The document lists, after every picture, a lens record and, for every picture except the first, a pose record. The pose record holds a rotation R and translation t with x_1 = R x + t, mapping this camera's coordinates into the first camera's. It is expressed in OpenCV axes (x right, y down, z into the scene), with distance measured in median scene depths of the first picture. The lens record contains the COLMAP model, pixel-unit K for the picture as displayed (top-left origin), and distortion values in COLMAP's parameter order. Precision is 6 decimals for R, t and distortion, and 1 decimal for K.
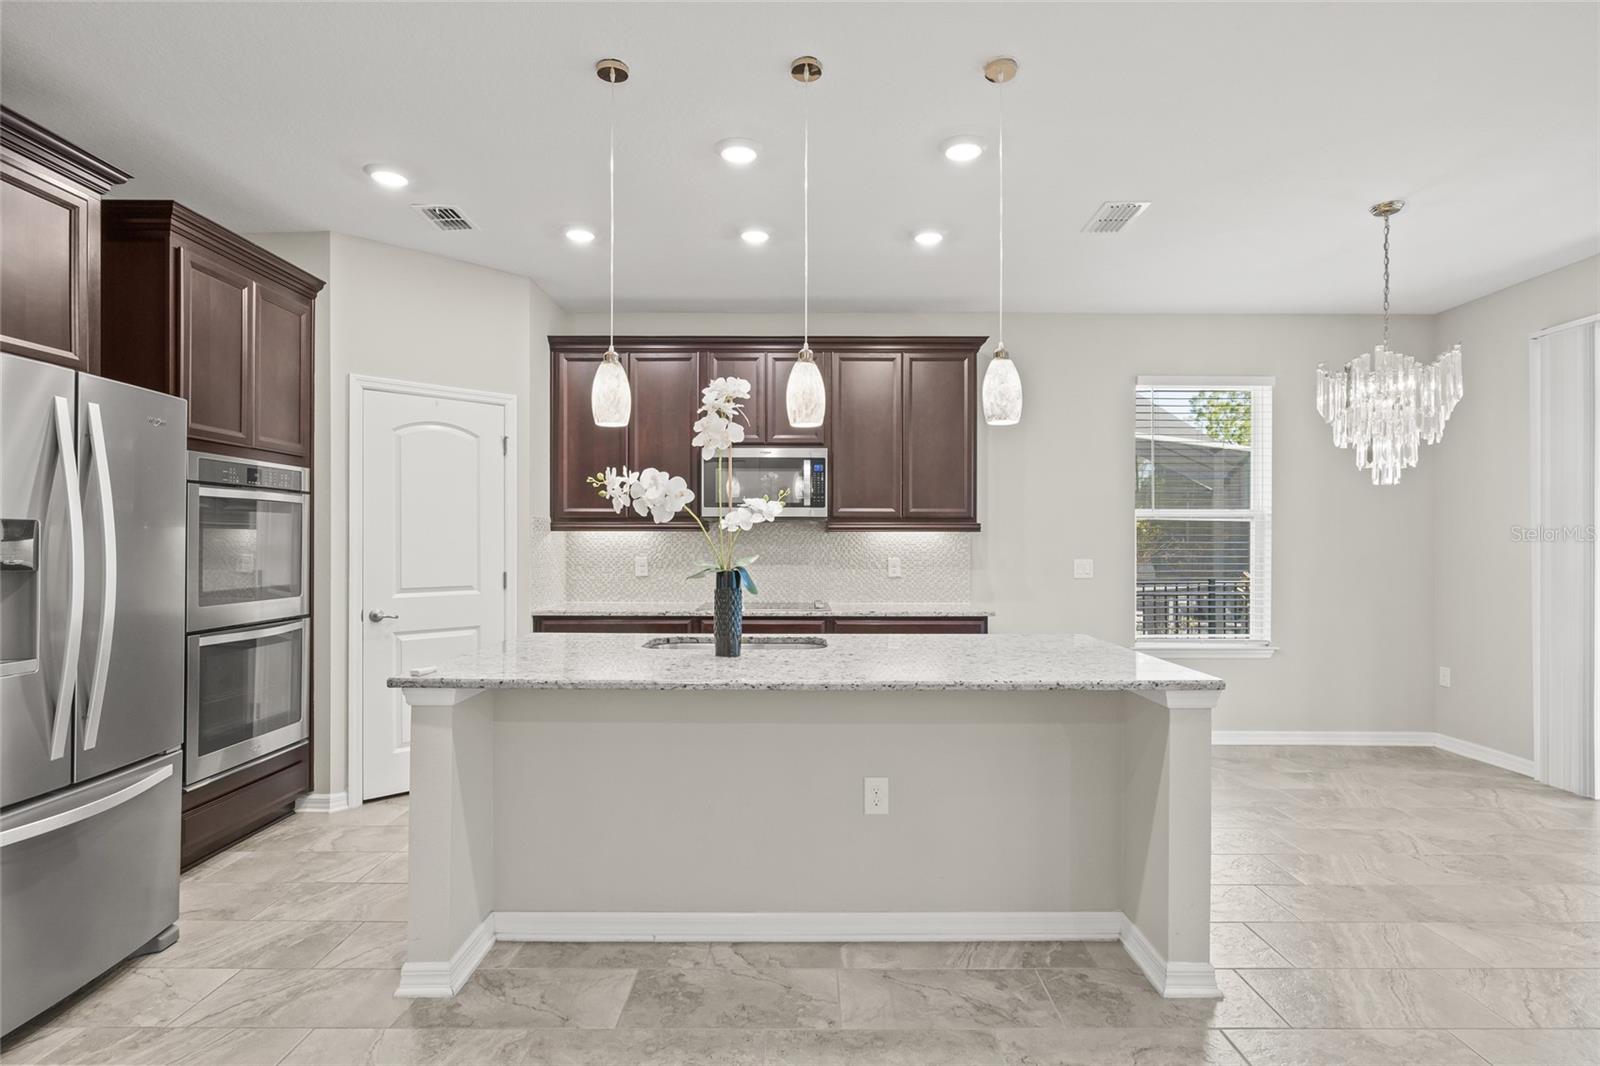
lens RADIAL K [[809.0, 0, 804.1], [0, 809.0, 539.0], [0, 0, 1]] dist [-0.005488, 0.000362]
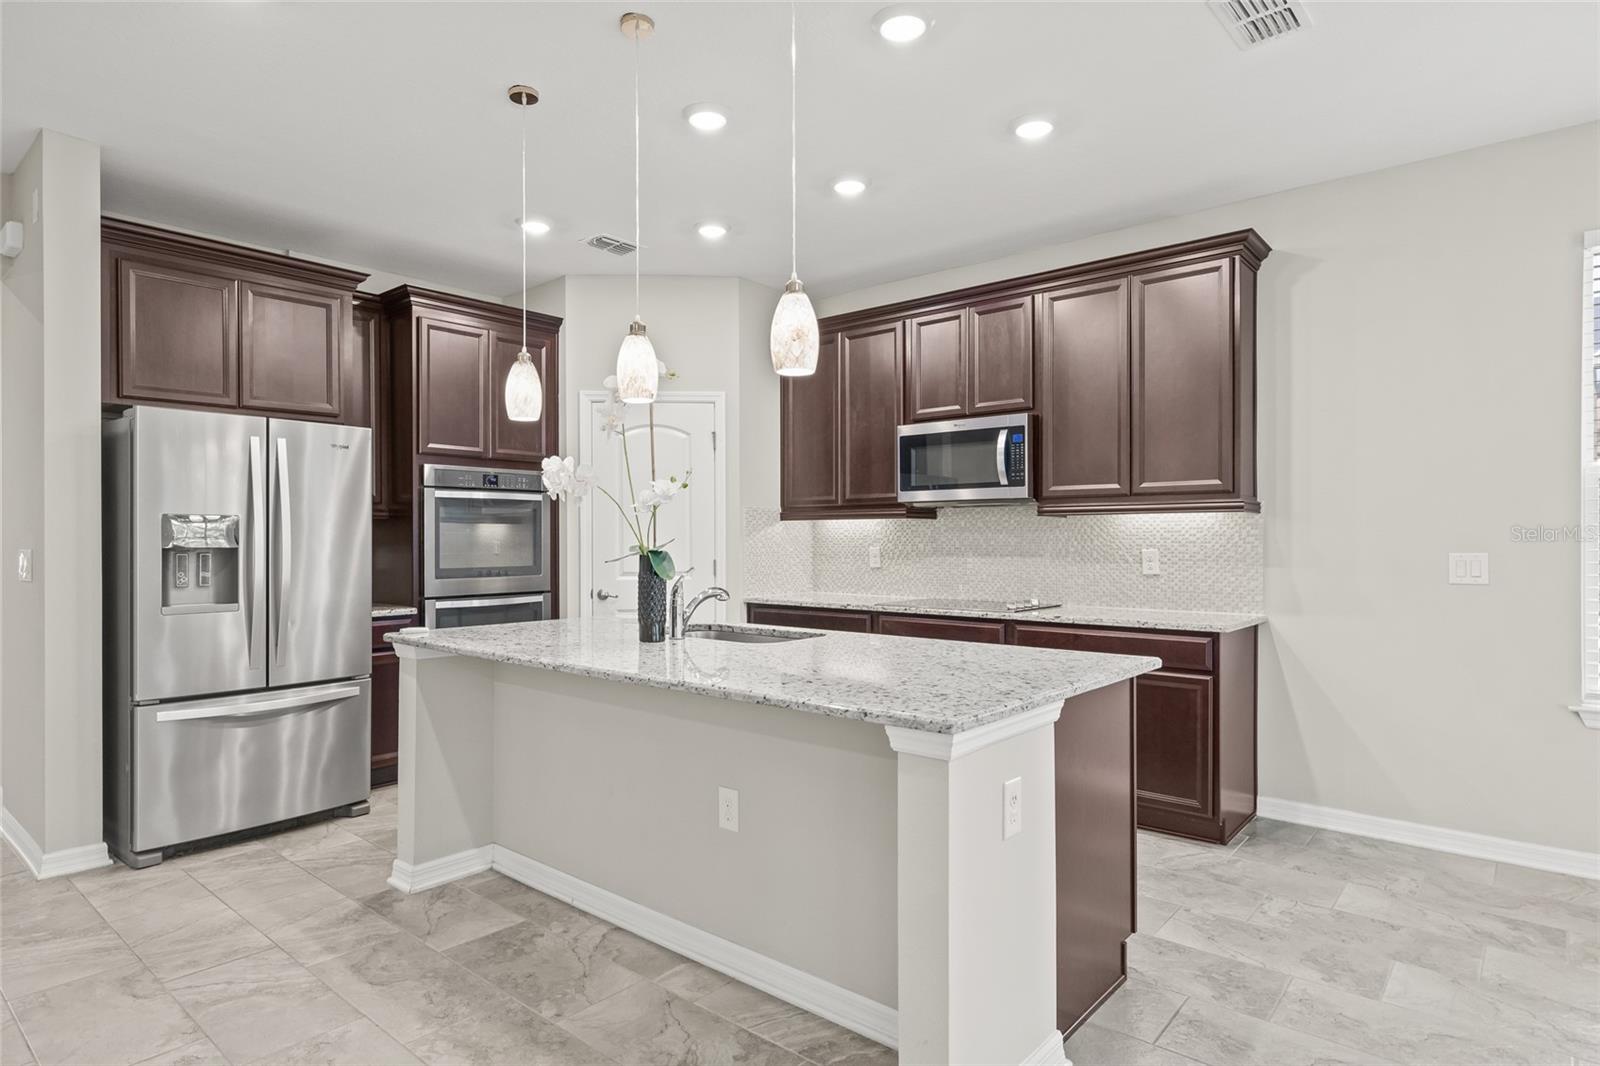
lens RADIAL K [[879.6, 0, 791.1], [0, 879.6, 541.3], [0, 0, 1]] dist [-0.002774, 0.001992]
pose [[0.757055, -0.001358, -0.653350, 0.567748], [0.005839, 0.999972, 0.004686, 0.014436], [0.653325, -0.007362, 0.757042, 0.232711]]
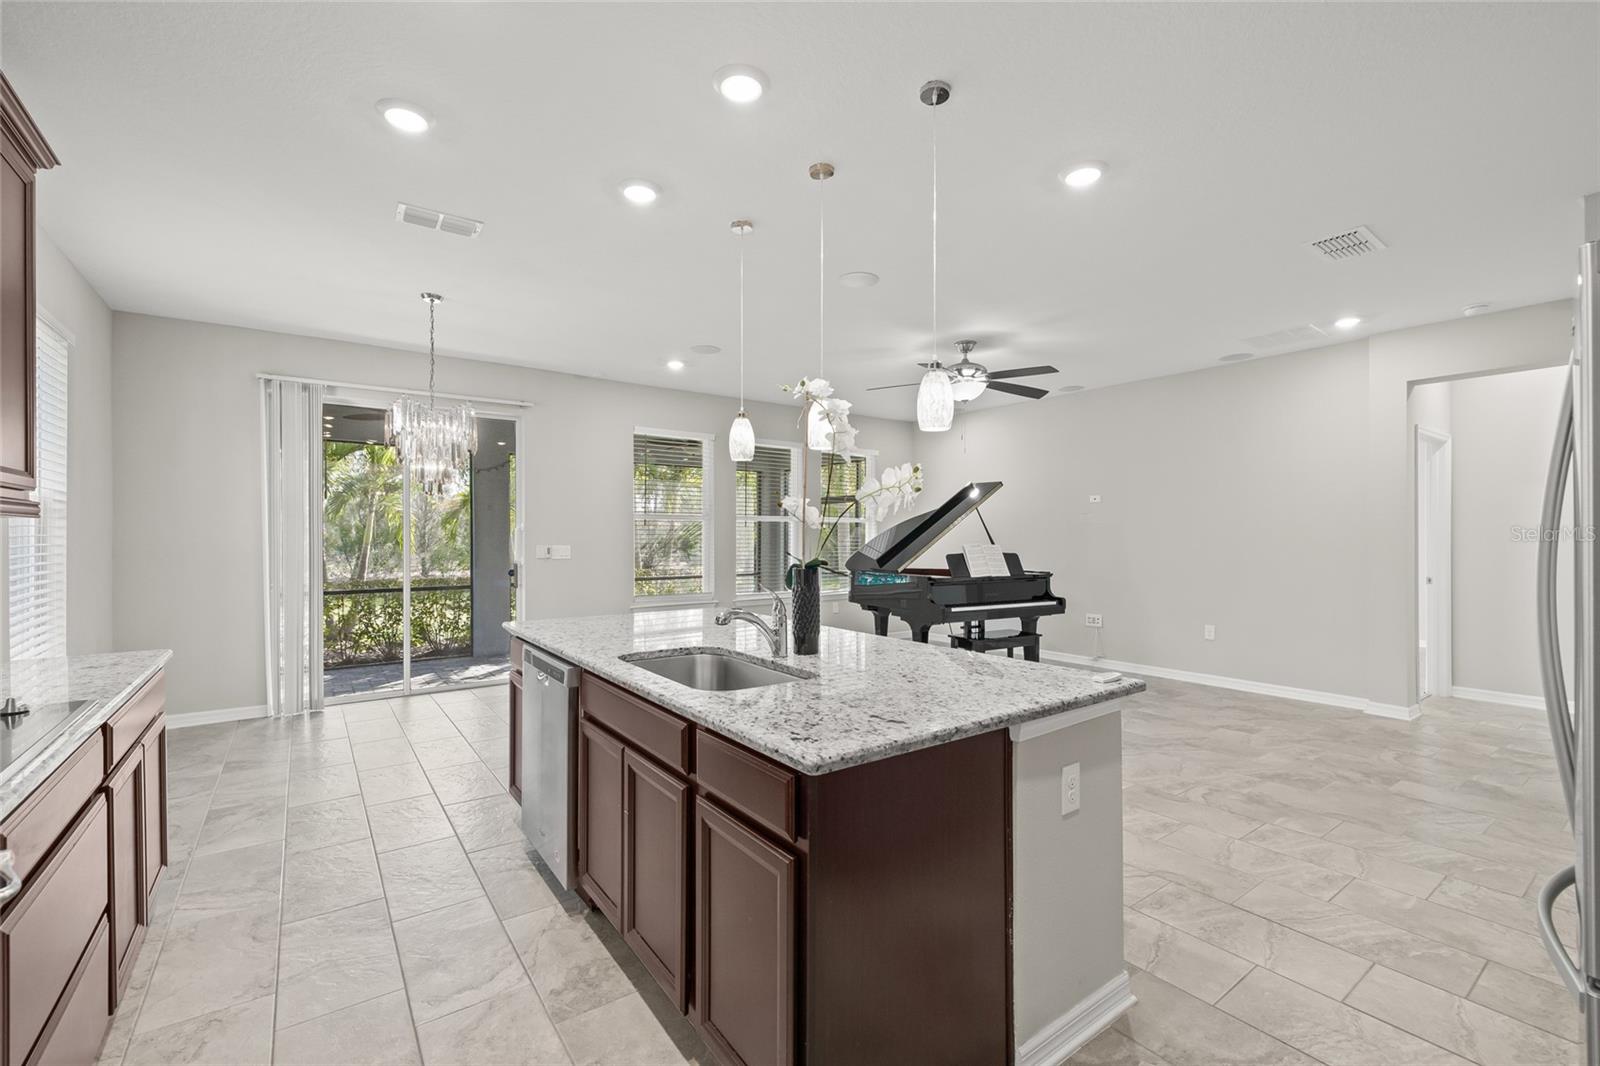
lens RADIAL K [[672.3, 0, 795.4], [0, 672.3, 542.2], [0, 0, 1]] dist [0.000559, 0.001213]
pose [[-0.577280, -0.008764, 0.816500, -0.592488], [-0.005562, 0.999961, 0.006801, 0.002421], [-0.816528, -0.000615, -0.577306, 1.148636]]
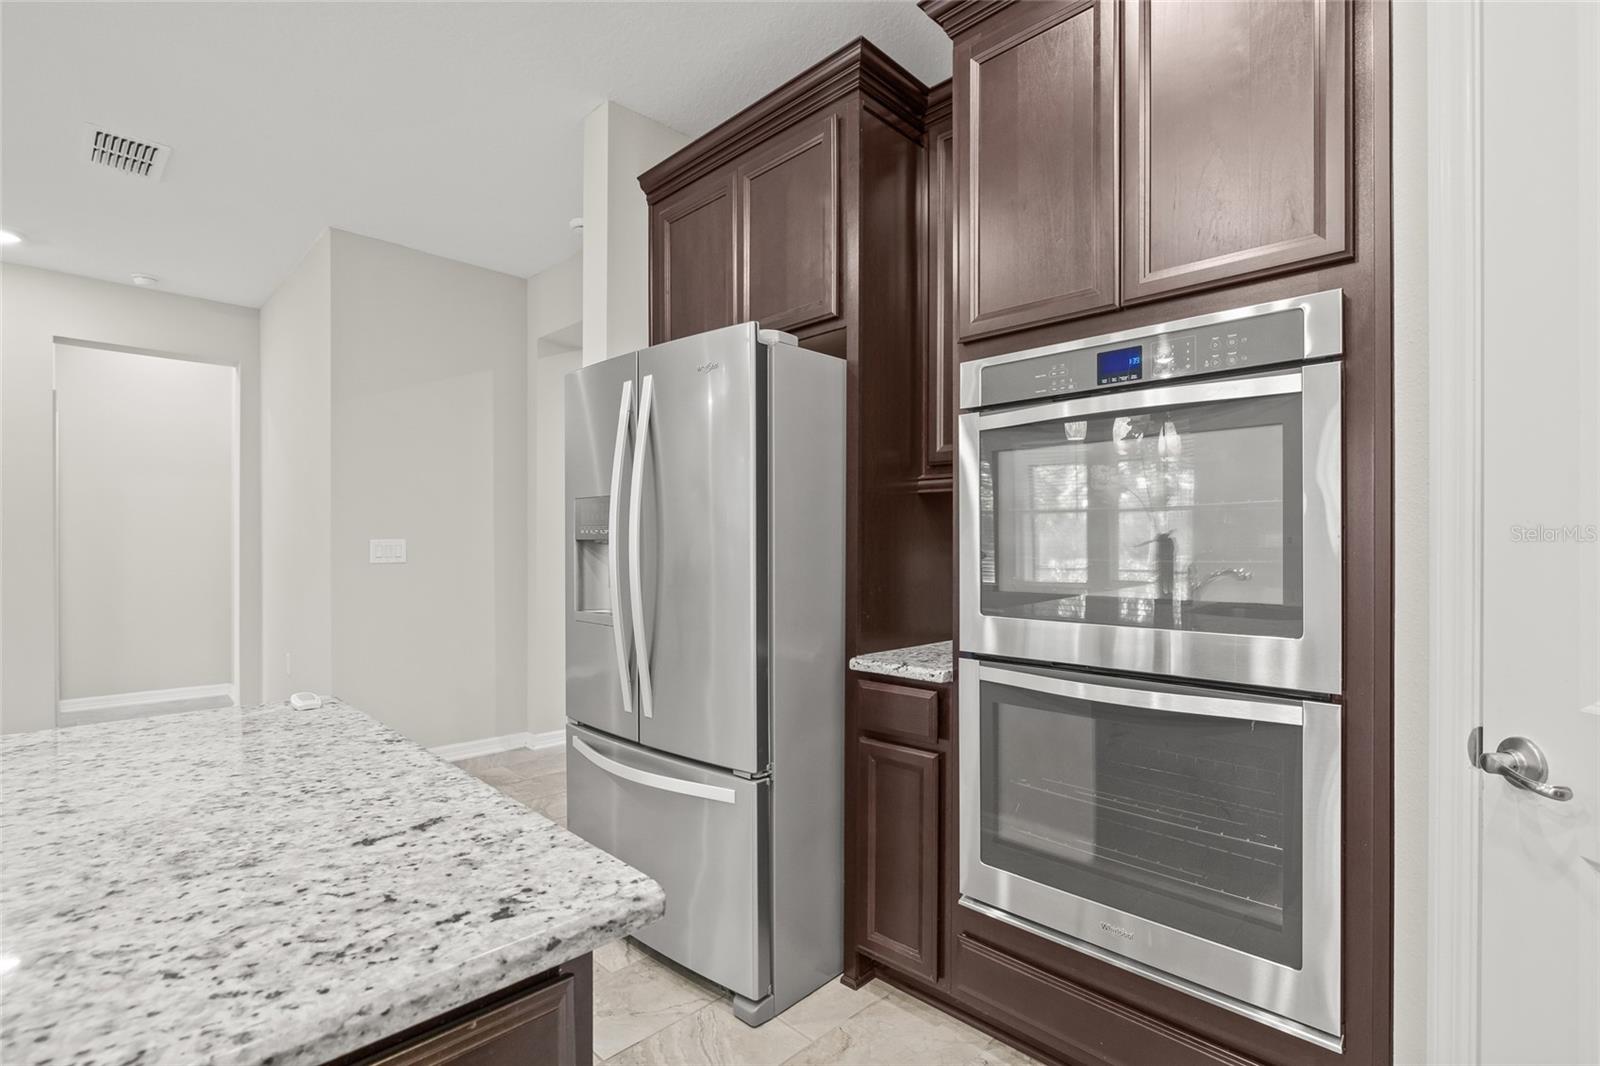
lens RADIAL K [[732.8, 0, 821.1], [0, 732.8, 544.2], [0, 0, 1]] dist [-0.017474, 0.000632]
pose [[-0.694649, -0.003809, -0.719339, -0.230973], [-0.001170, 0.999991, -0.004166, 0.028814], [0.719348, -0.002052, -0.694647, 1.103892]]
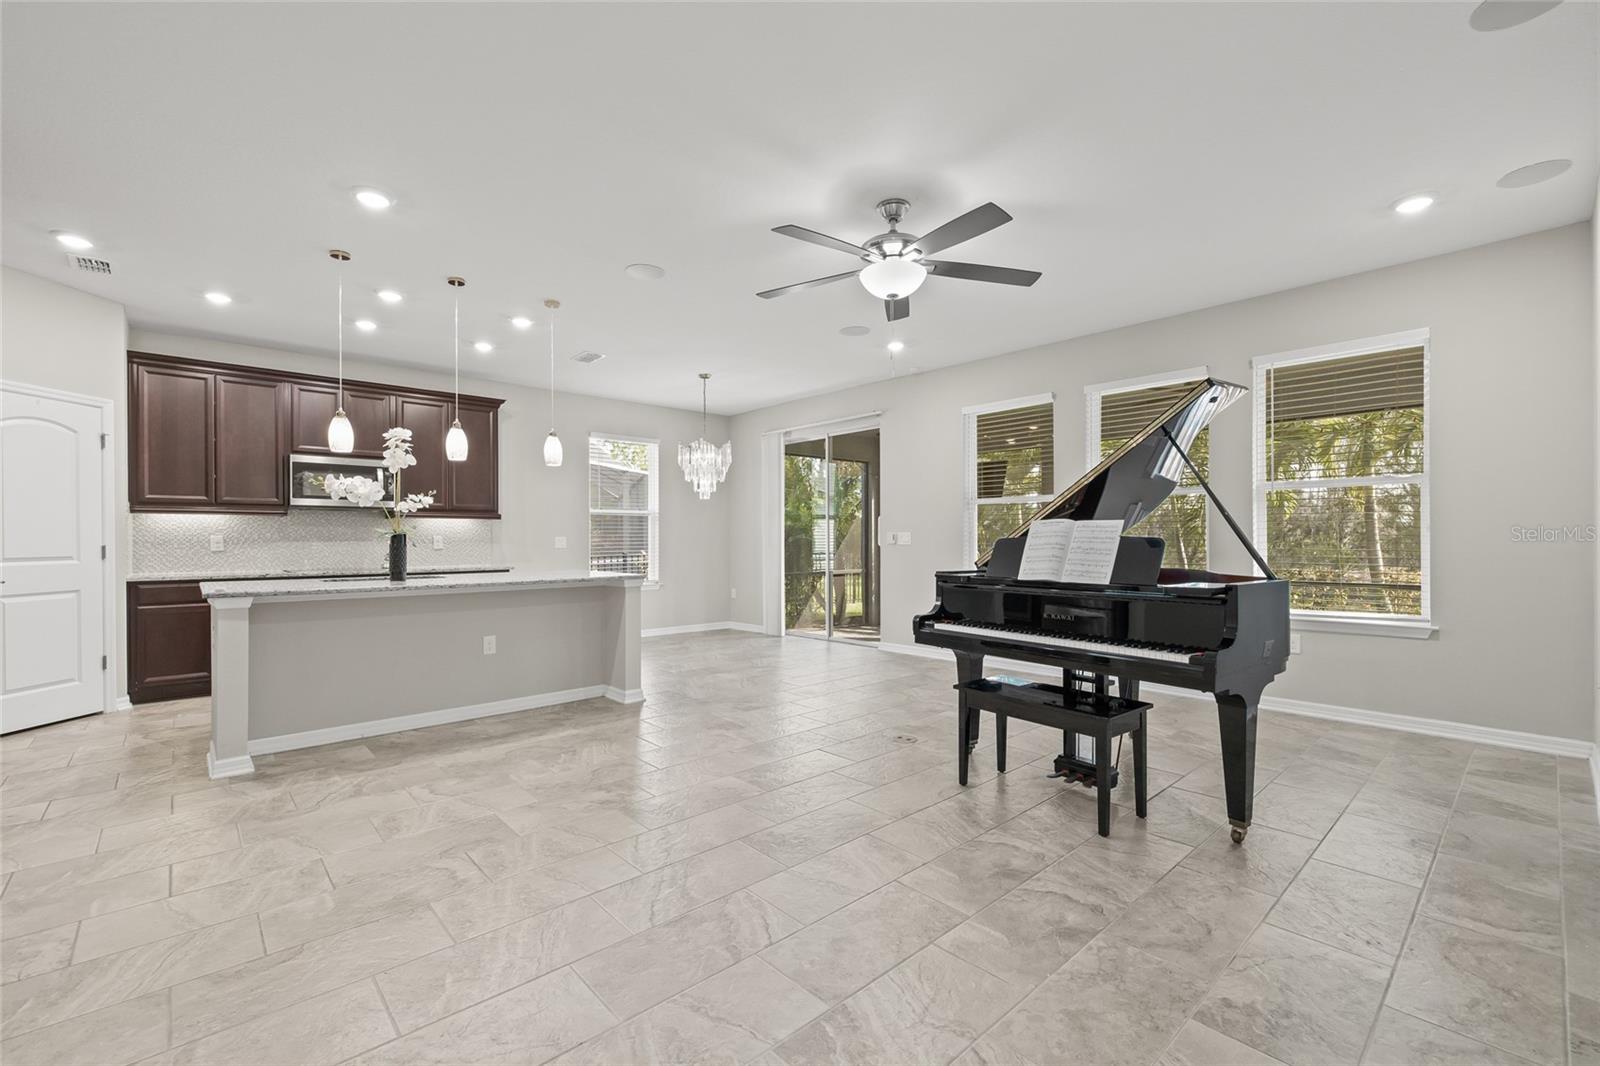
lens RADIAL K [[672.3, 0, 802.3], [0, 672.3, 549.8], [0, 0, 1]] dist [0.000559, 0.001213]
pose [[0.736919, -0.015098, 0.675812, -0.343603], [0.001317, 0.999781, 0.020900, 0.033754], [-0.675979, -0.014511, 0.736778, -0.561949]]
